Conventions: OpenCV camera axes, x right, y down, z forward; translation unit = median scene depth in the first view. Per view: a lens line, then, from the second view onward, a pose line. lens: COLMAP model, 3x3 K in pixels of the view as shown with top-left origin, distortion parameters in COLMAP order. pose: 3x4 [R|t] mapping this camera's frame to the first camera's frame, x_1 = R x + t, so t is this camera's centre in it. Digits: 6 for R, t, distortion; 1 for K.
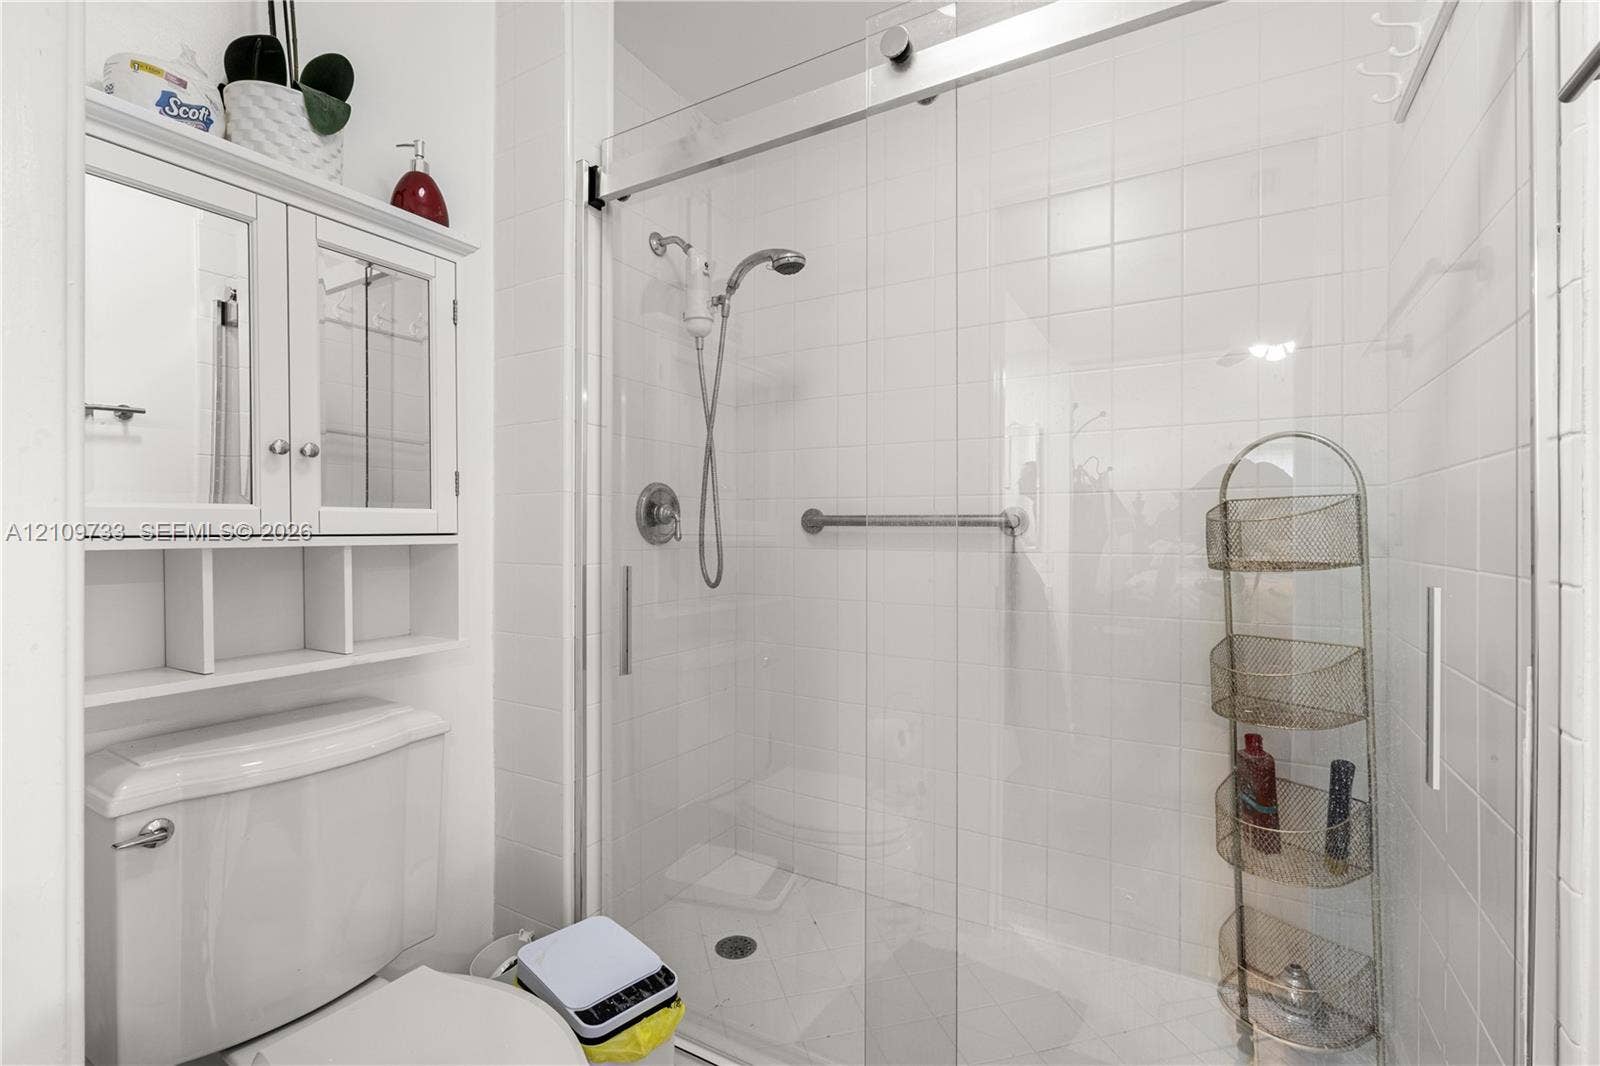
lens RADIAL K [[711.9, 0, 800.7], [0, 711.9, 531.9], [0, 0, 1]] dist [-0.003221, -0.000620]
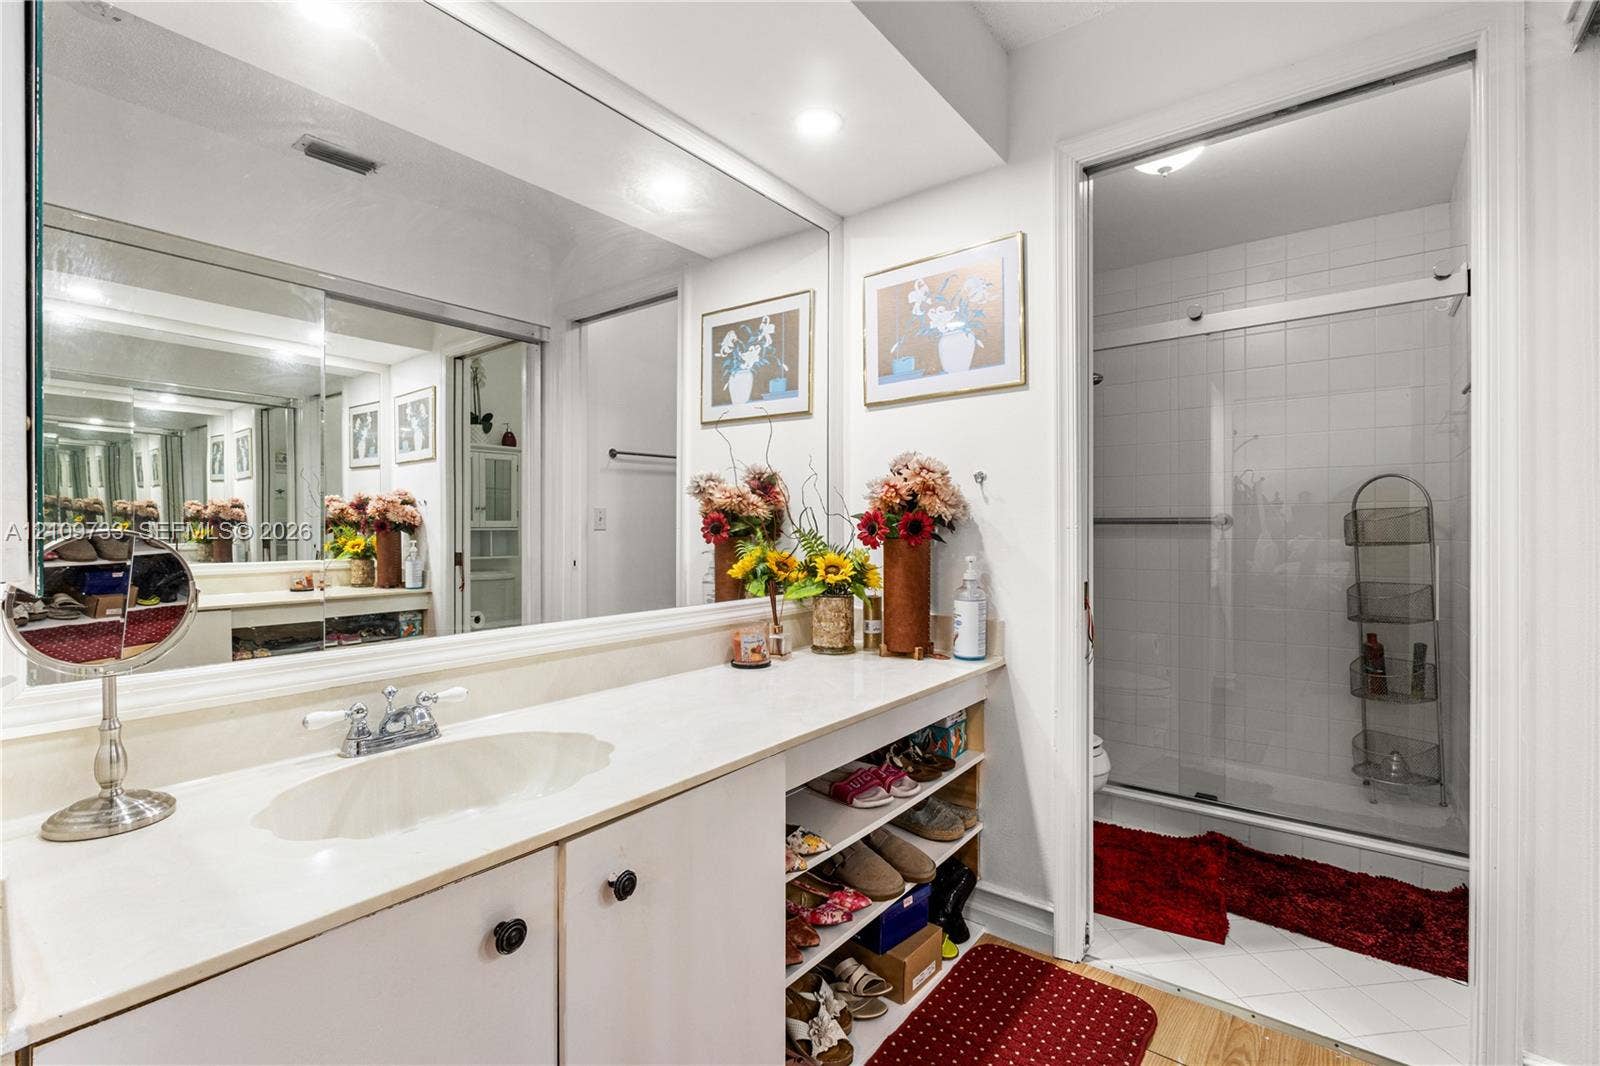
lens RADIAL K [[711.9, 0, 799.3], [0, 711.9, 533.1], [0, 0, 1]] dist [-0.003221, -0.000620]
pose [[0.990404, -0.004436, -0.138134, -0.609018], [0.004703, 0.999988, 0.001607, 0.008122], [0.138125, -0.002241, 0.990412, -1.080080]]
